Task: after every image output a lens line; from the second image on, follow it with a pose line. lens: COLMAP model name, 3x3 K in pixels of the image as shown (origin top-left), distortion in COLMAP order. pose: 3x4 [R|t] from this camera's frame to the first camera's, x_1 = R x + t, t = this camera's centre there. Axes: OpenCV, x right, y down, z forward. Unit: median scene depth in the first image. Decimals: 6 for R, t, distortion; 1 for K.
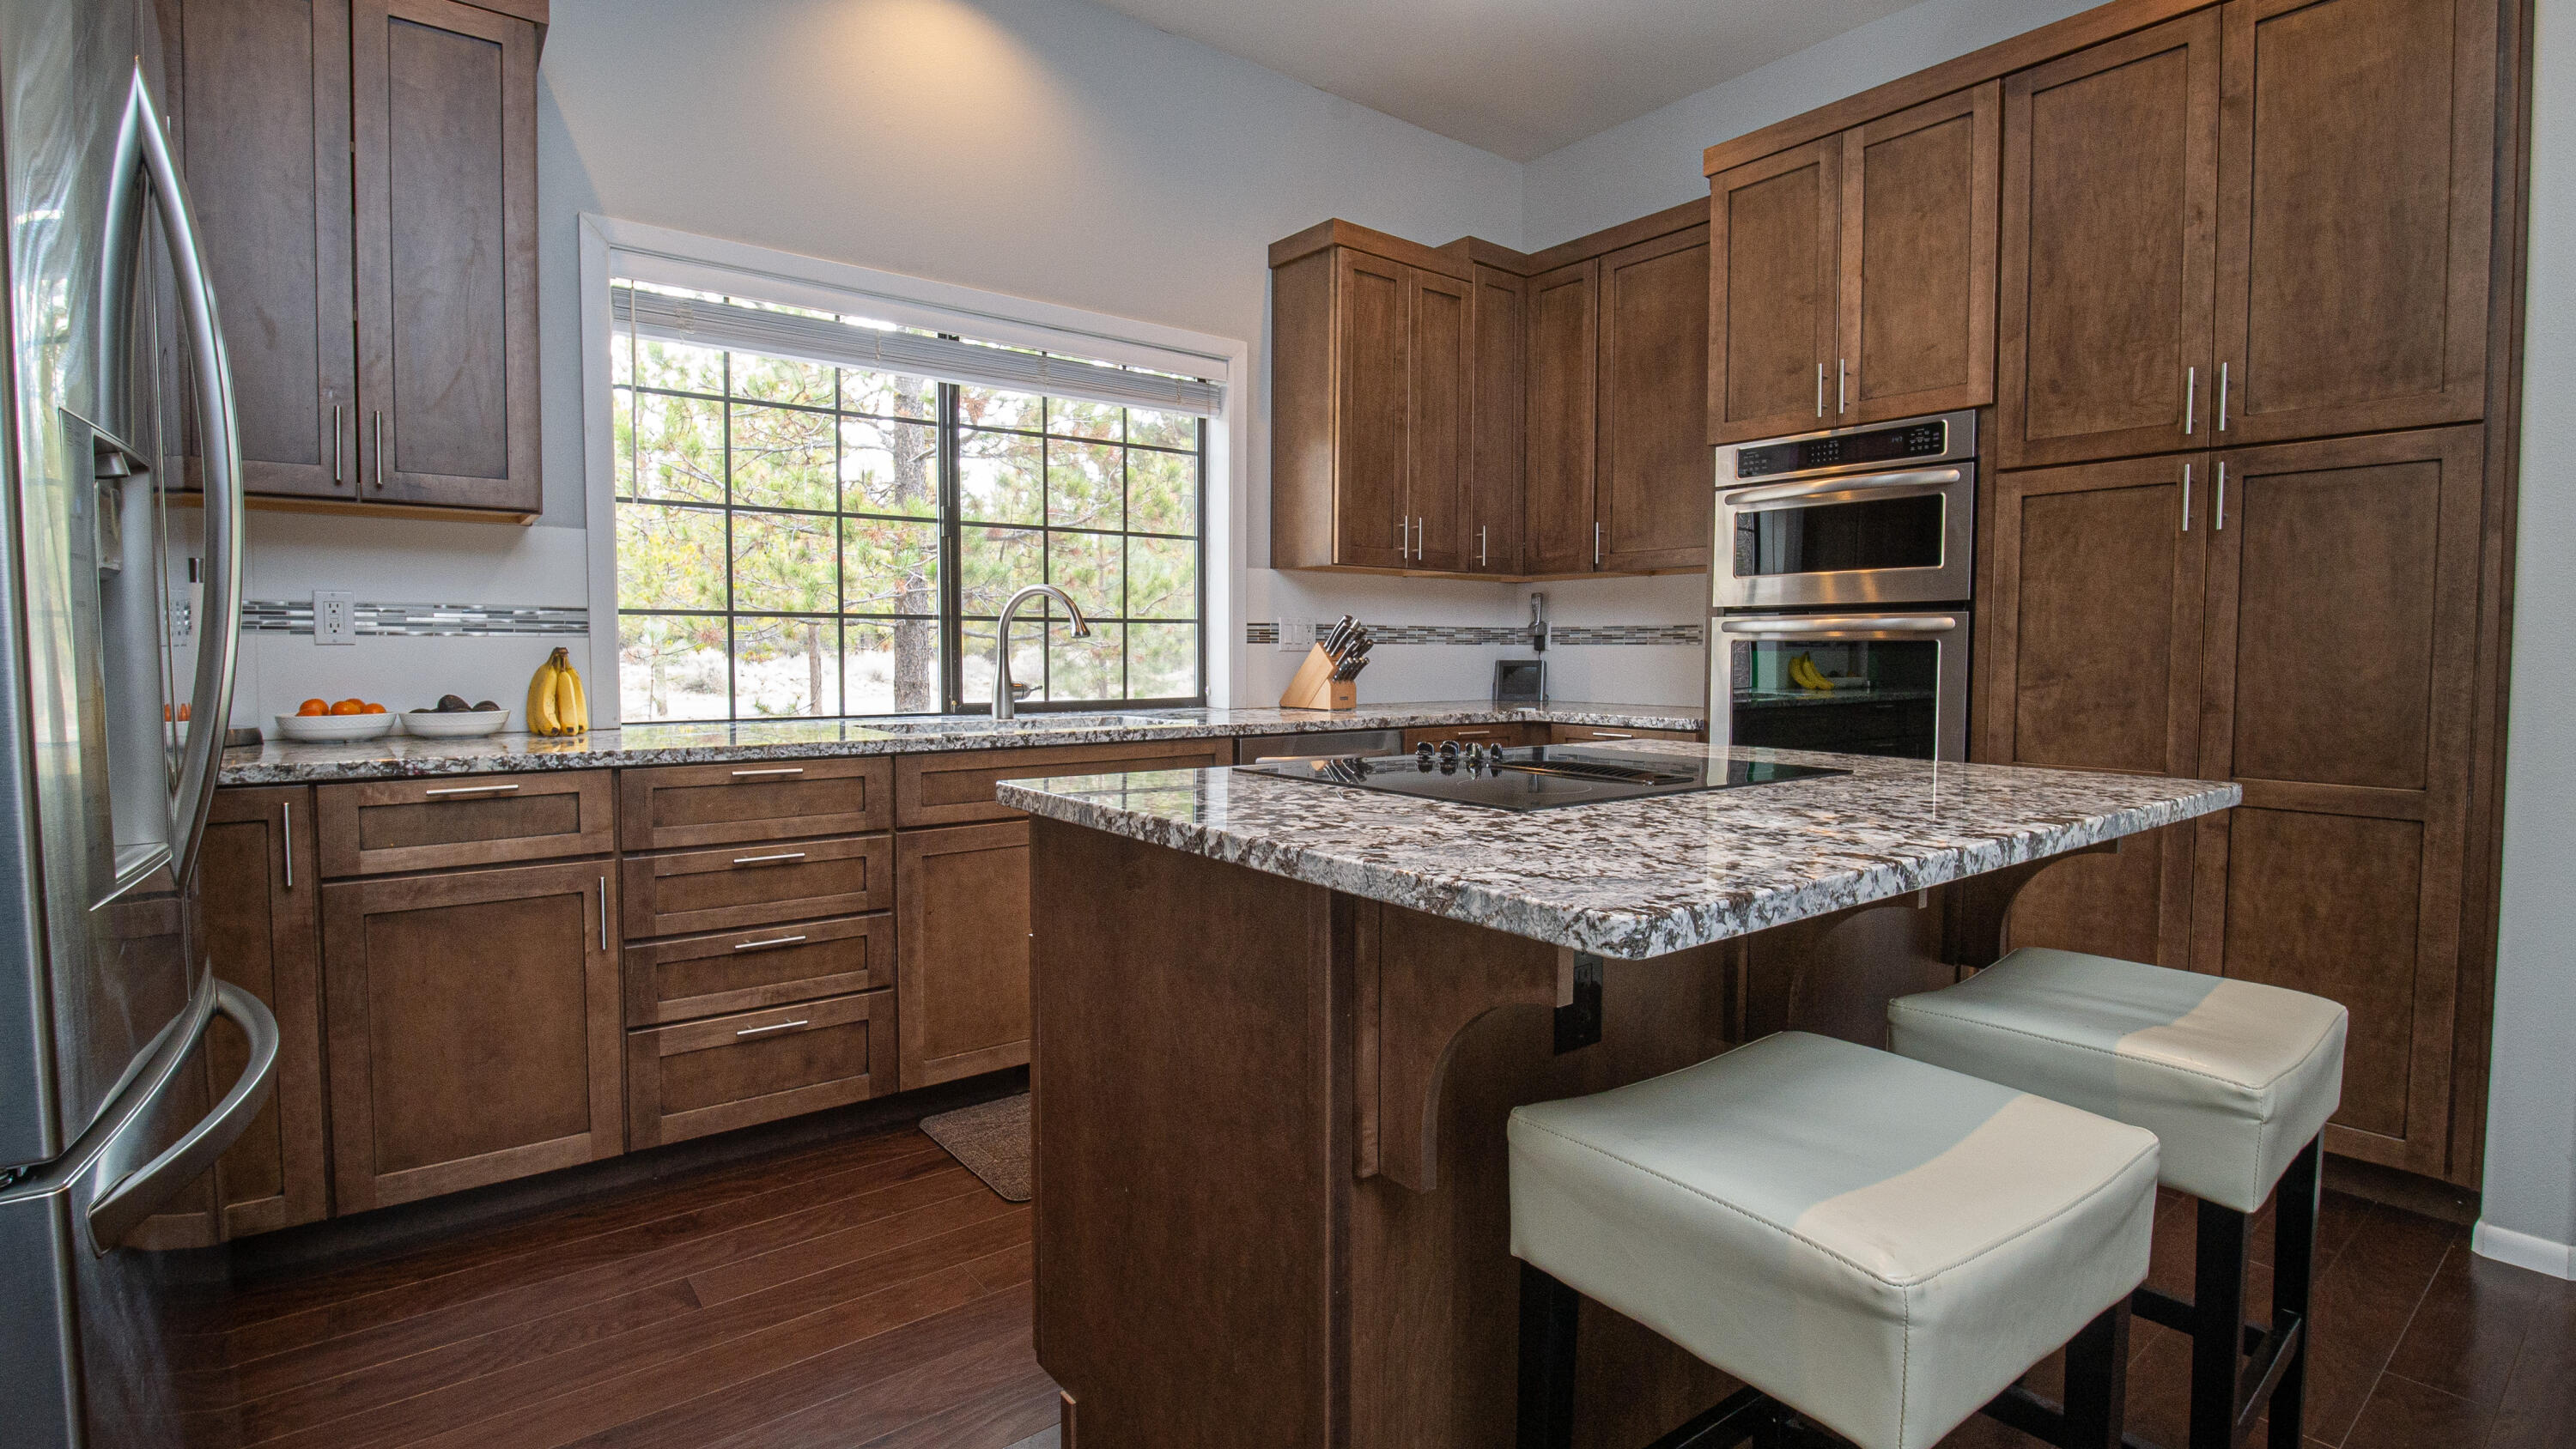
lens RADIAL K [[1171.1, 0, 1286.7], [0, 1171.1, 715.4], [0, 0, 1]] dist [-0.020845, -0.000240]
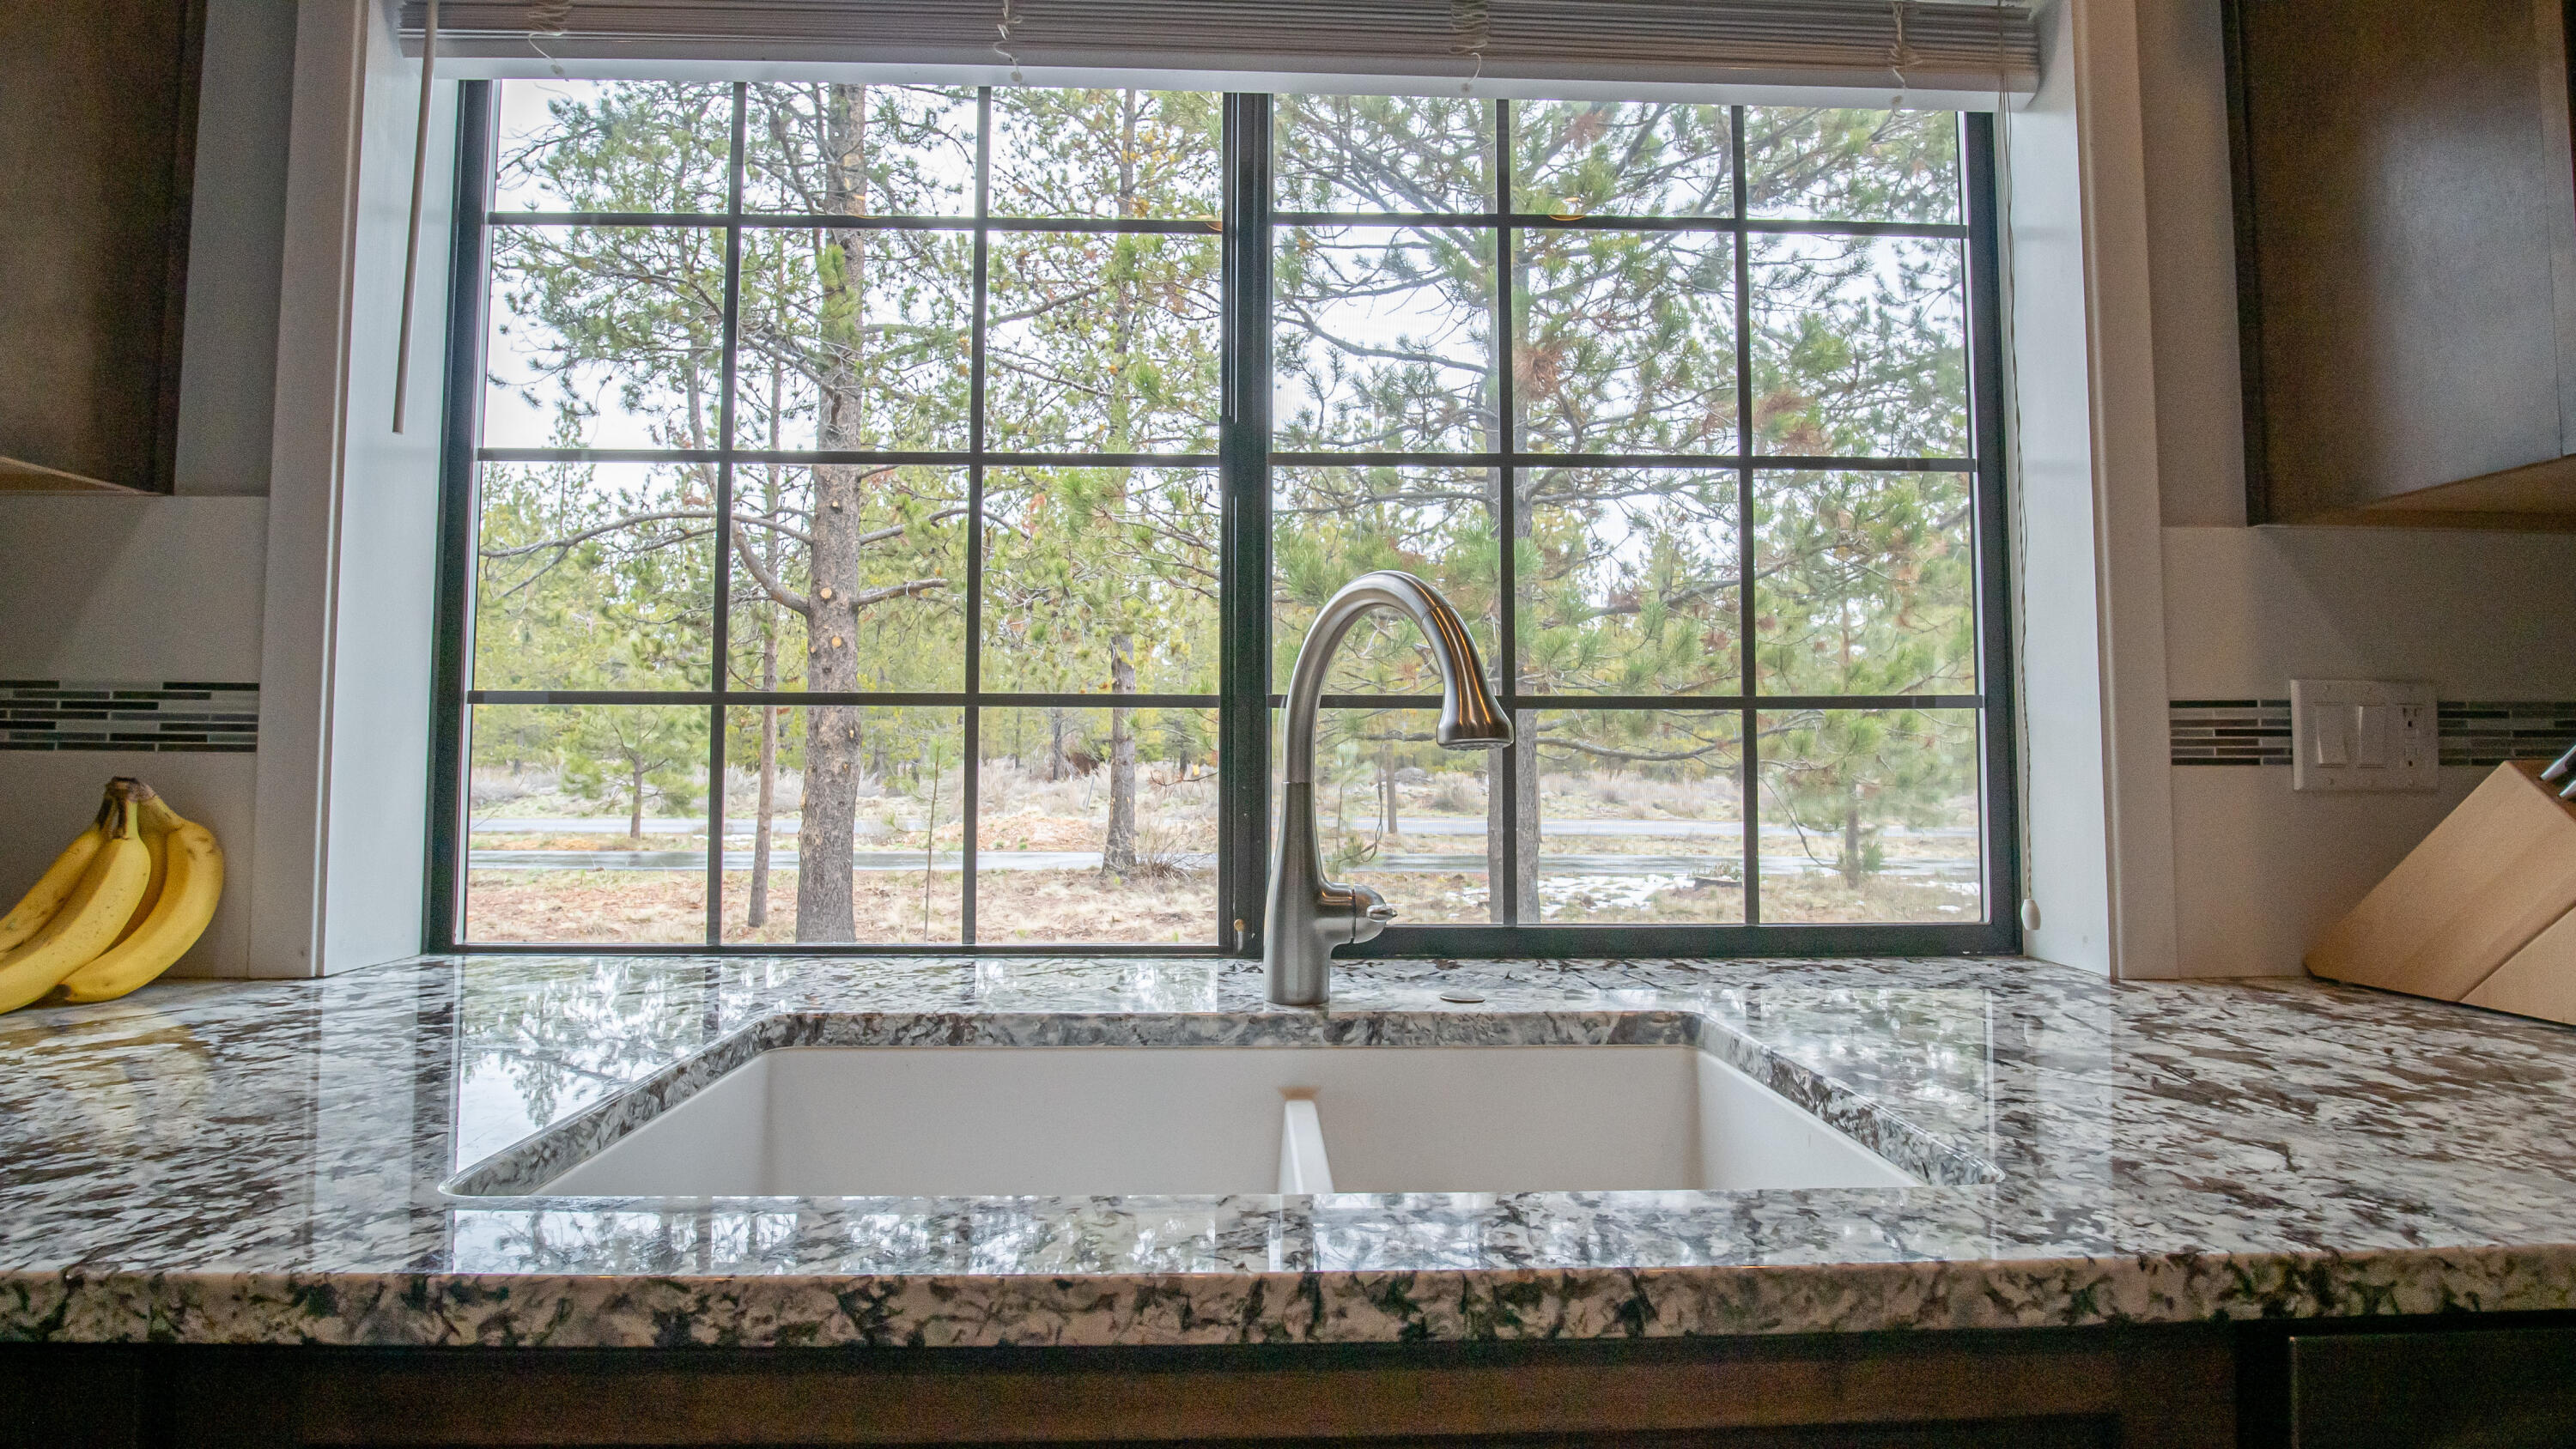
lens RADIAL K [[1171.1, 0, 1288.2], [0, 1171.1, 713.1], [0, 0, 1]] dist [-0.020845, -0.000240]
pose [[0.816244, -0.028678, -0.576995, -0.047651], [-0.033123, 0.994801, -0.096302, -0.038293], [0.576757, 0.097718, 0.811050, 0.622345]]
